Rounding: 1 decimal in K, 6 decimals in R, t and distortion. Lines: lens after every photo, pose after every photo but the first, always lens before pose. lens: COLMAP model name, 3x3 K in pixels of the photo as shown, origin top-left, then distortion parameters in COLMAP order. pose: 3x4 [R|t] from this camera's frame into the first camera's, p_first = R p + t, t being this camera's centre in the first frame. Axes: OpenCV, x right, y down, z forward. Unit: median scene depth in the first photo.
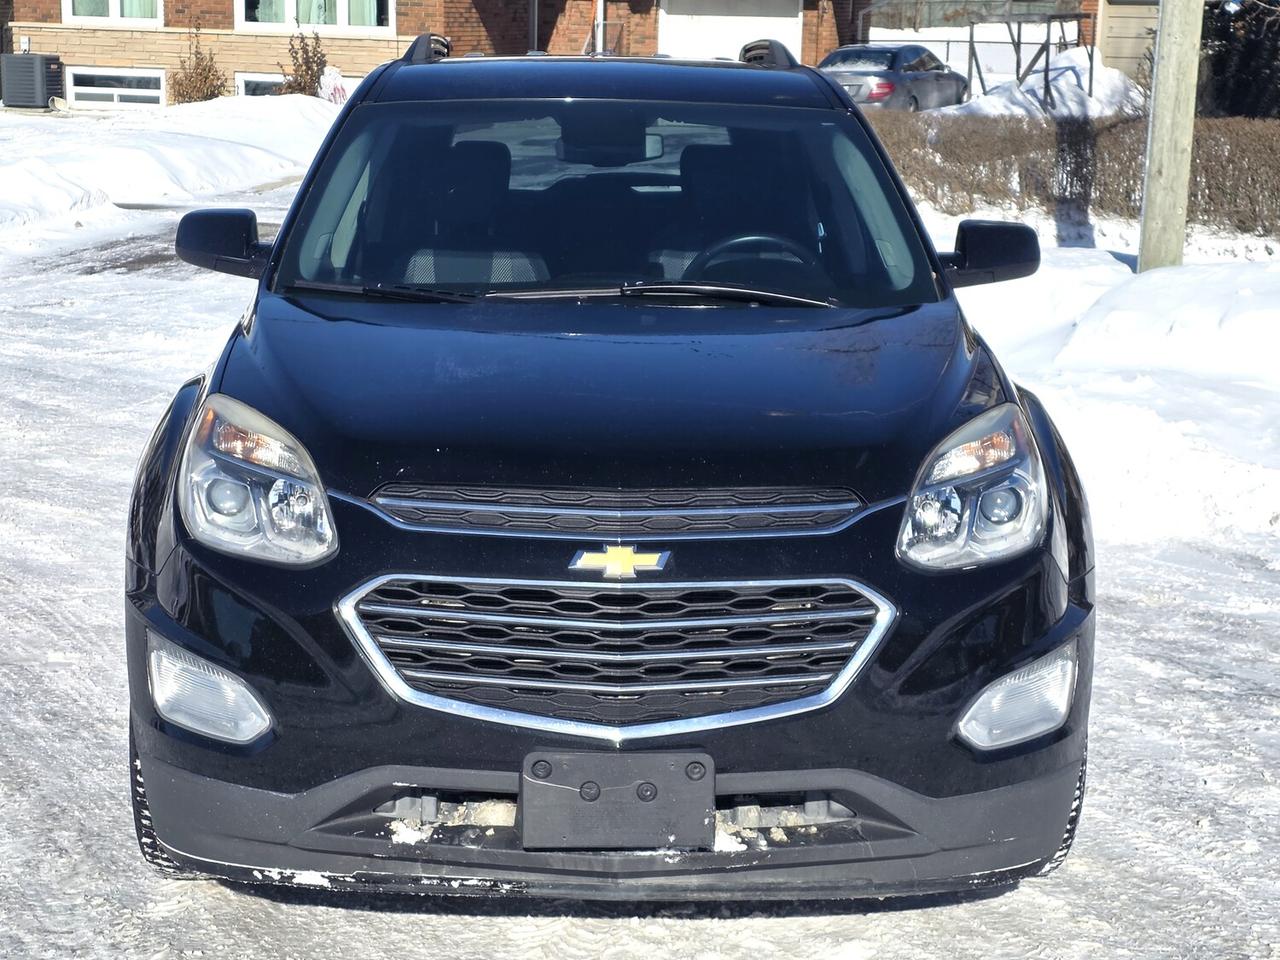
lens RADIAL K [[2477.9, 0, 640.0], [0, 2477.9, 480.0], [0, 0, 1]] dist [0.020469, -0.269074]
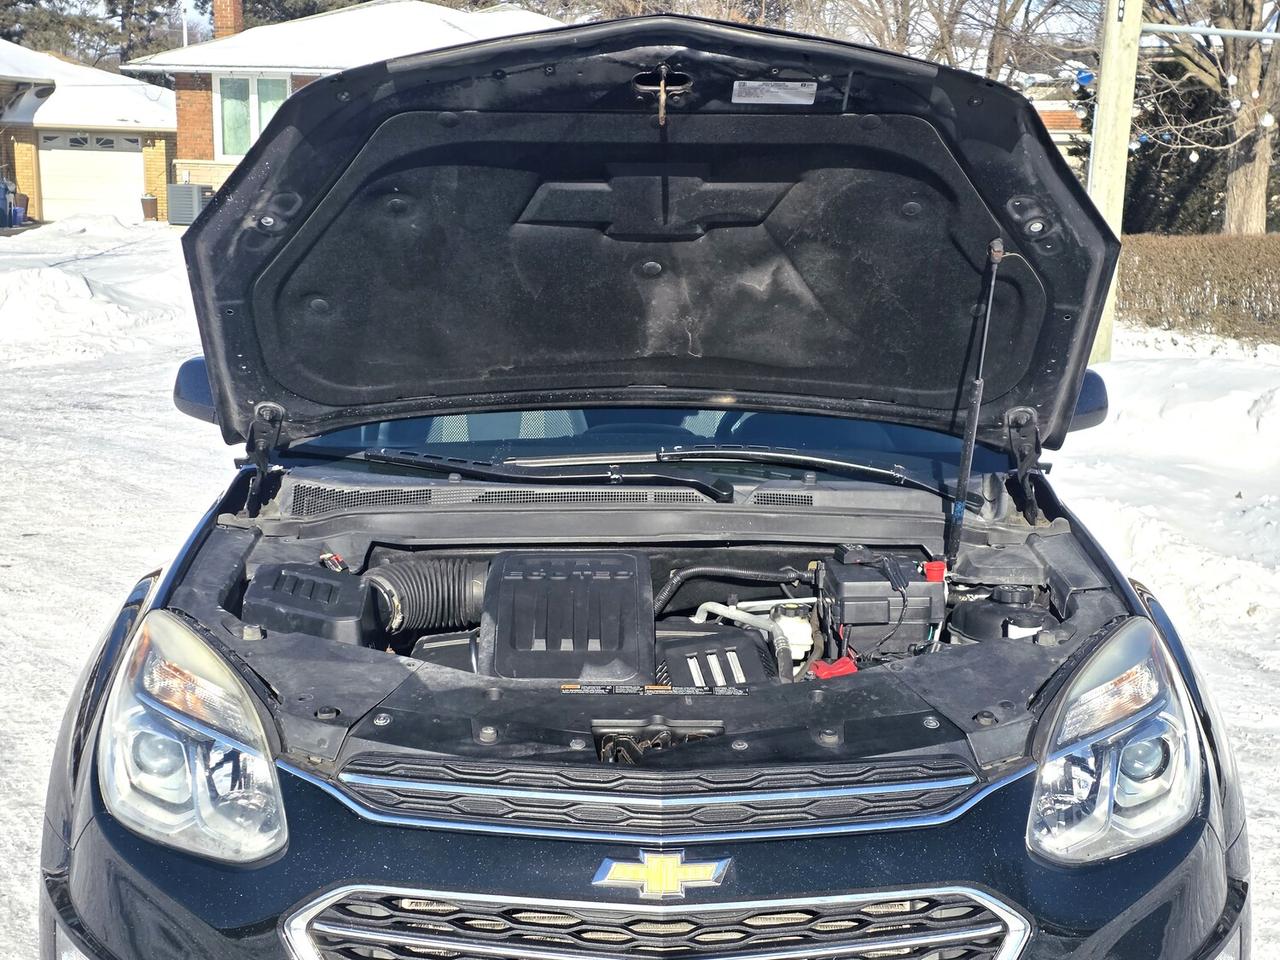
lens RADIAL K [[1966.6, 0, 640.0], [0, 1966.6, 480.0], [0, 0, 1]] dist [0.017054, -0.025369]
pose [[0.999931, 0.000409, -0.011747, -0.007120], [-0.000652, 0.999785, -0.020719, -0.065899], [0.011736, 0.020726, 0.999716, 0.373810]]
